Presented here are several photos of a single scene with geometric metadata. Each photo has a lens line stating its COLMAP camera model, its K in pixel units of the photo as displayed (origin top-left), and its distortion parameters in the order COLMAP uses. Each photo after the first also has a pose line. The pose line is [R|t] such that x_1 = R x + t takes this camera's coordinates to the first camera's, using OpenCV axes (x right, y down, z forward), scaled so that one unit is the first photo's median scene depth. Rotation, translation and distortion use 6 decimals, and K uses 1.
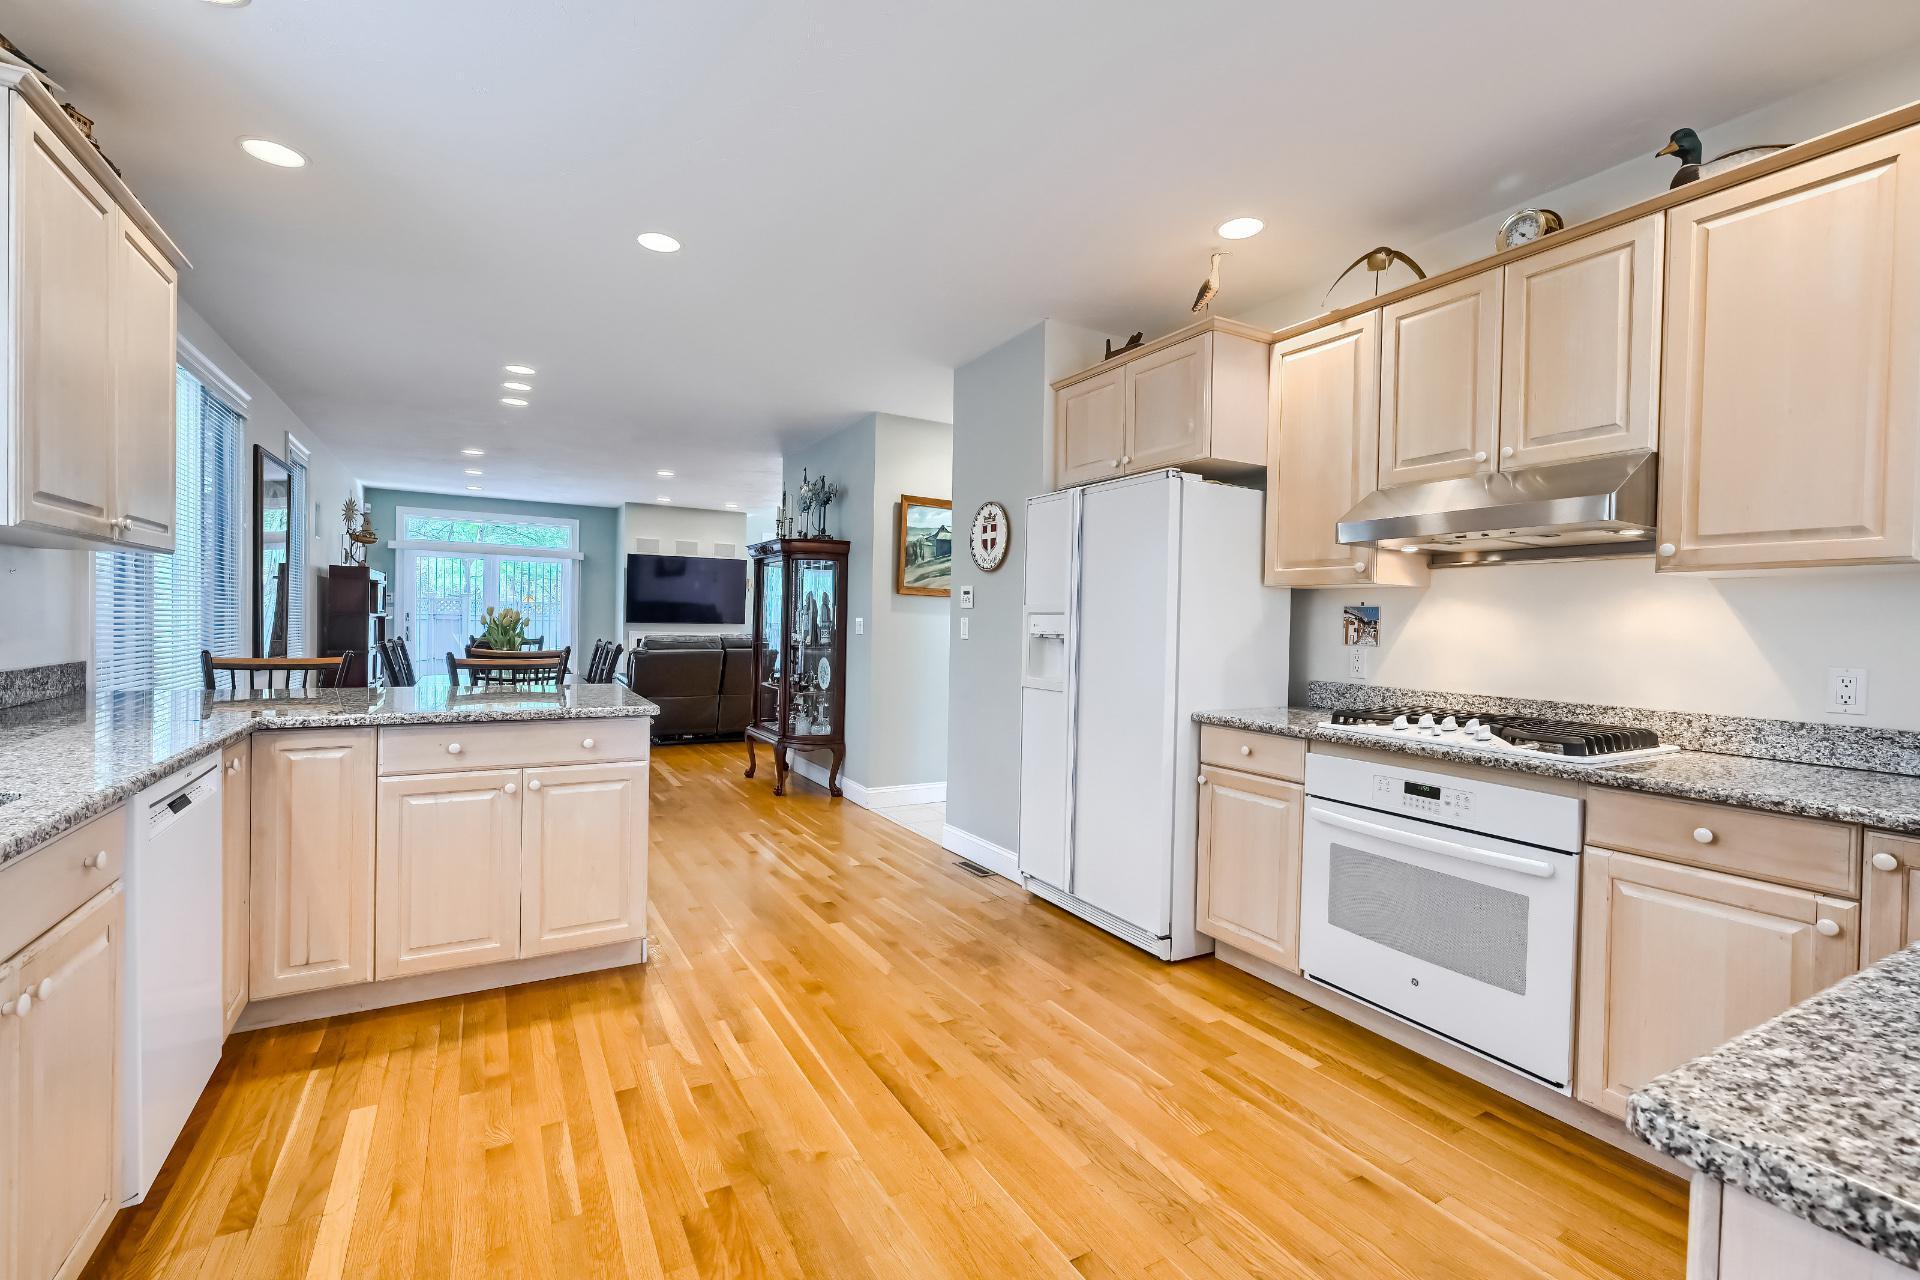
lens RADIAL K [[832.4, 0, 972.1], [0, 832.4, 639.2], [0, 0, 1]] dist [-0.005013, 0.001692]
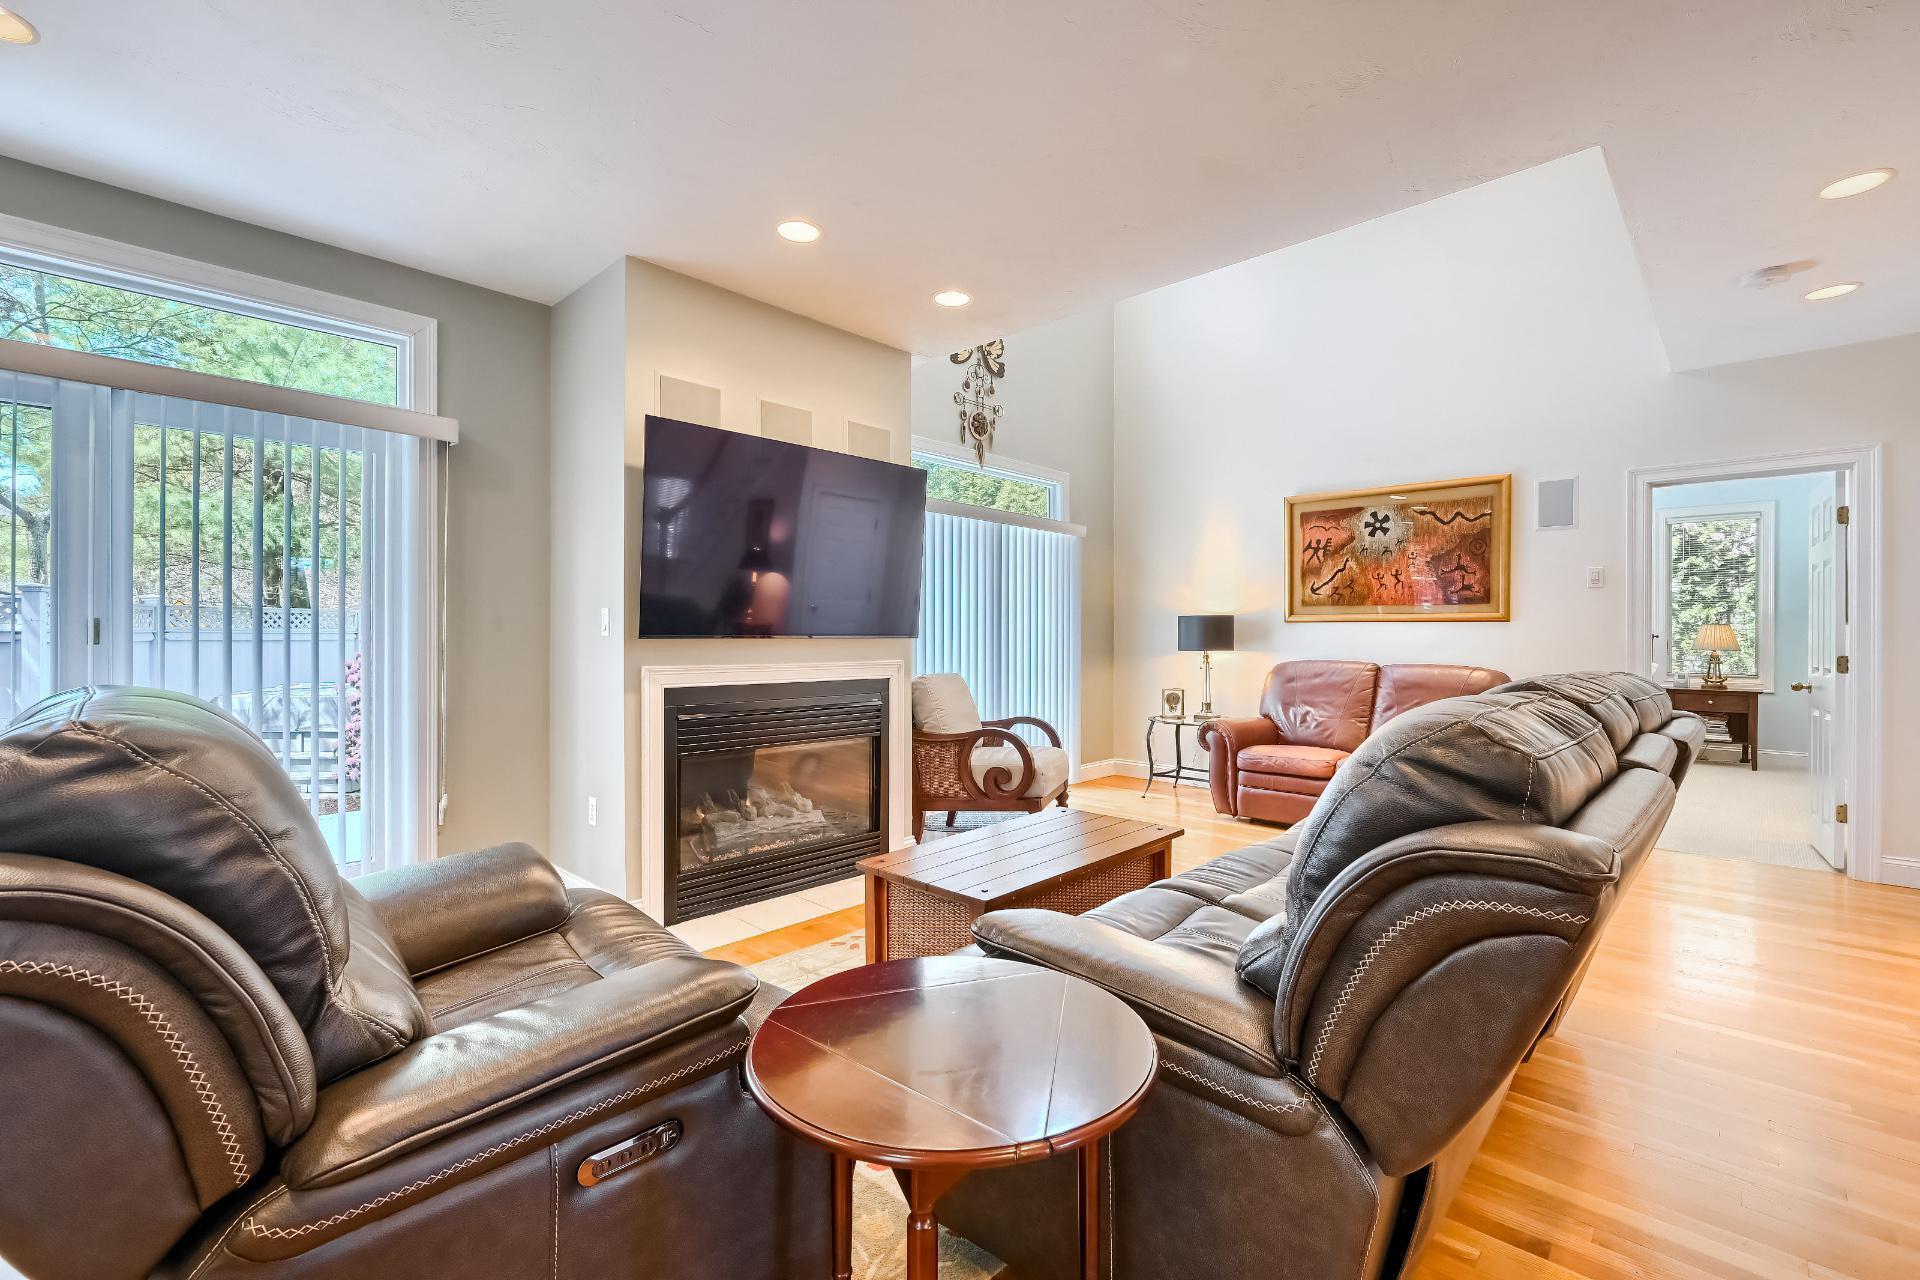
lens RADIAL K [[832.4, 0, 949.0], [0, 832.4, 633.5], [0, 0, 1]] dist [-0.005013, 0.001692]
pose [[0.962520, -0.017913, 0.270617, -1.263414], [0.023251, 0.999593, -0.016535, -0.047588], [-0.270211, 0.022208, 0.962545, 2.171312]]
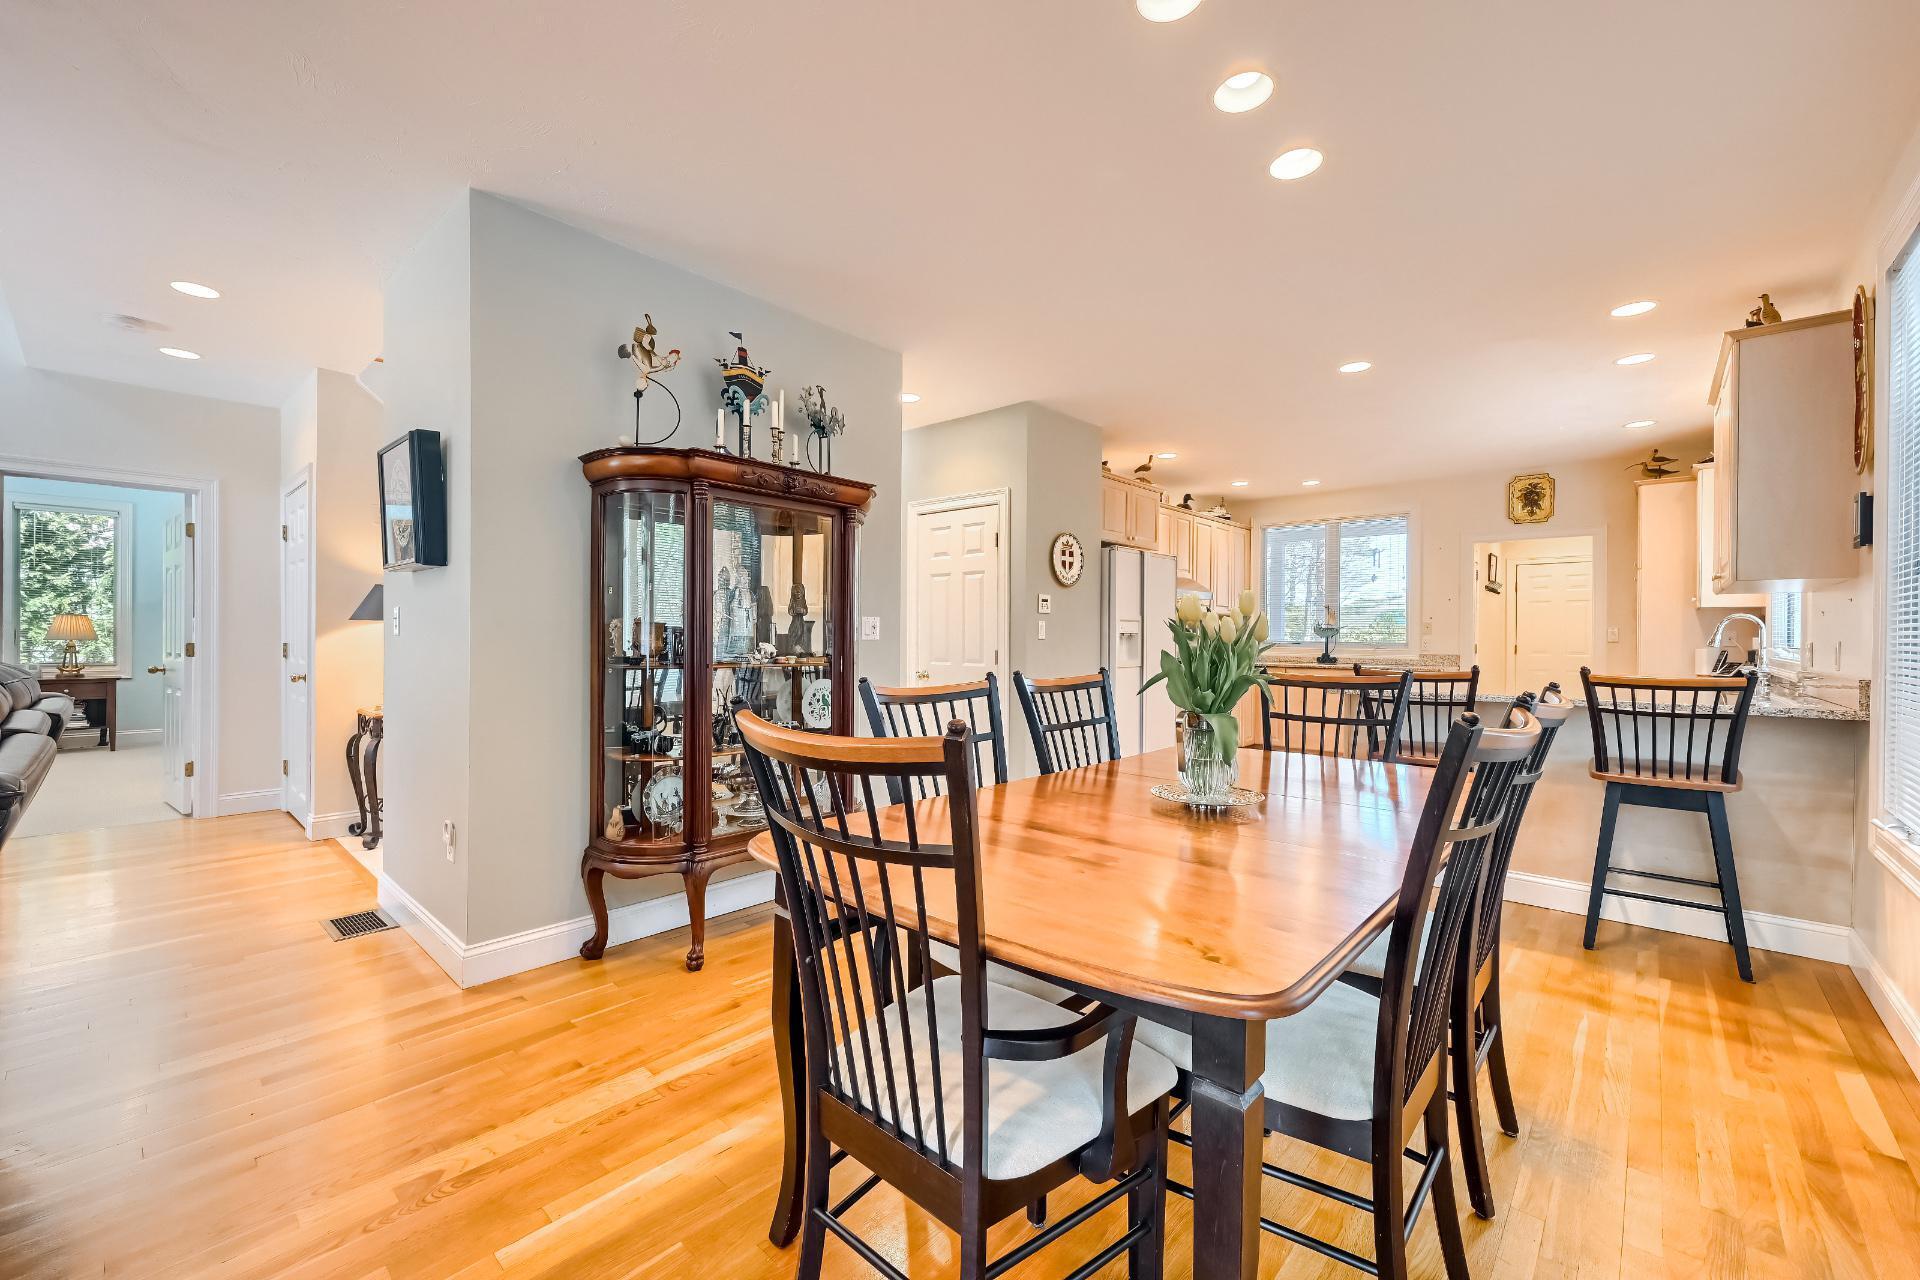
lens RADIAL K [[772.3, 0, 956.7], [0, 772.3, 641.7], [0, 0, 1]] dist [0.002854, 0.000901]
pose [[-0.297755, -0.031579, 0.954120, -1.465176], [0.004258, 0.999399, 0.034407, -0.049986], [-0.954633, 0.014307, -0.297441, 2.060324]]
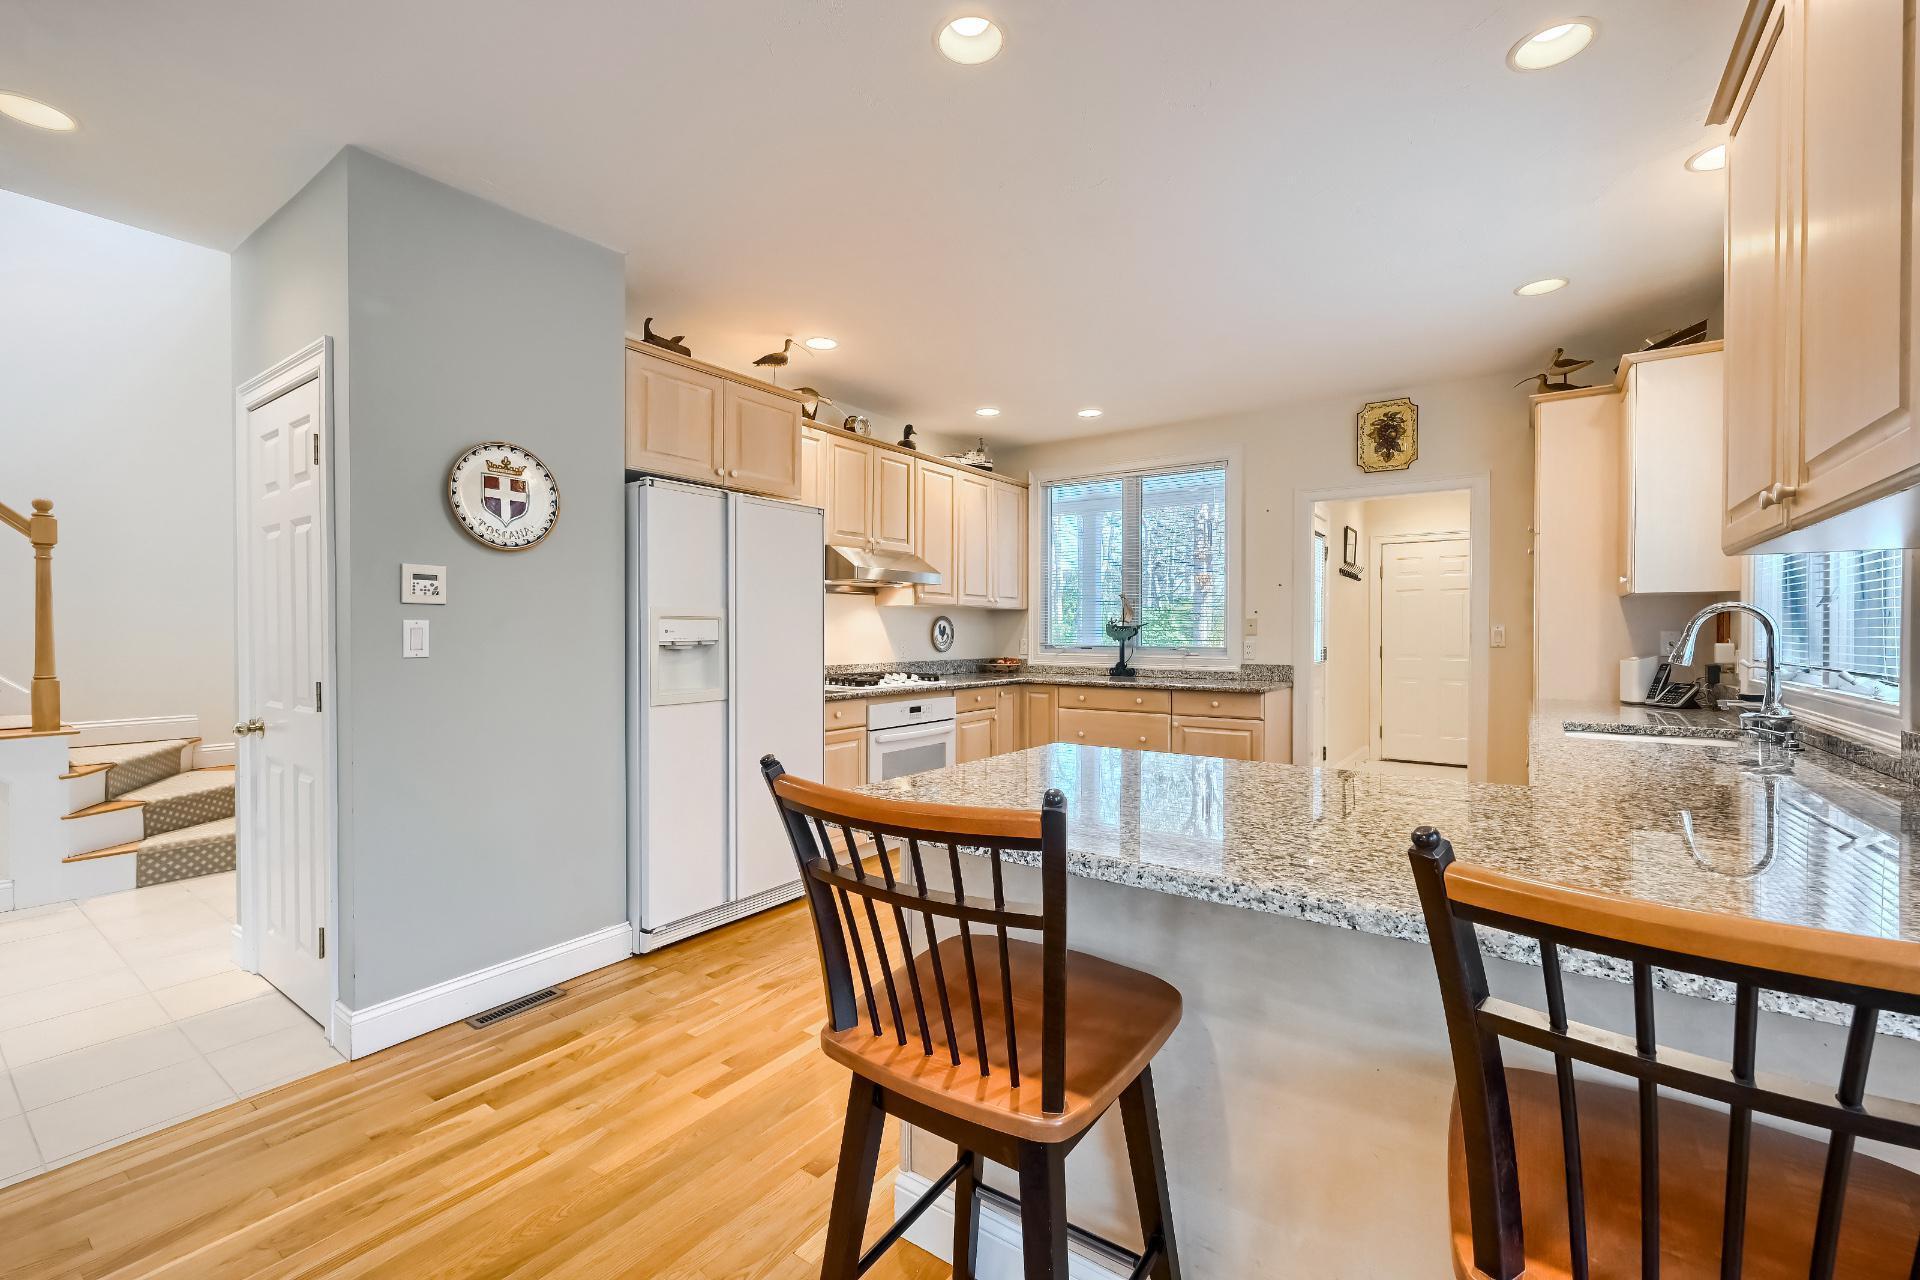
lens RADIAL K [[806.0, 0, 954.4], [0, 806.0, 645.0], [0, 0, 1]] dist [0.003603, 0.001040]
pose [[-0.408519, -0.038049, 0.911956, -0.947076], [0.005826, 0.999002, 0.044290, -0.044838], [-0.912731, 0.023406, -0.407889, 1.267577]]
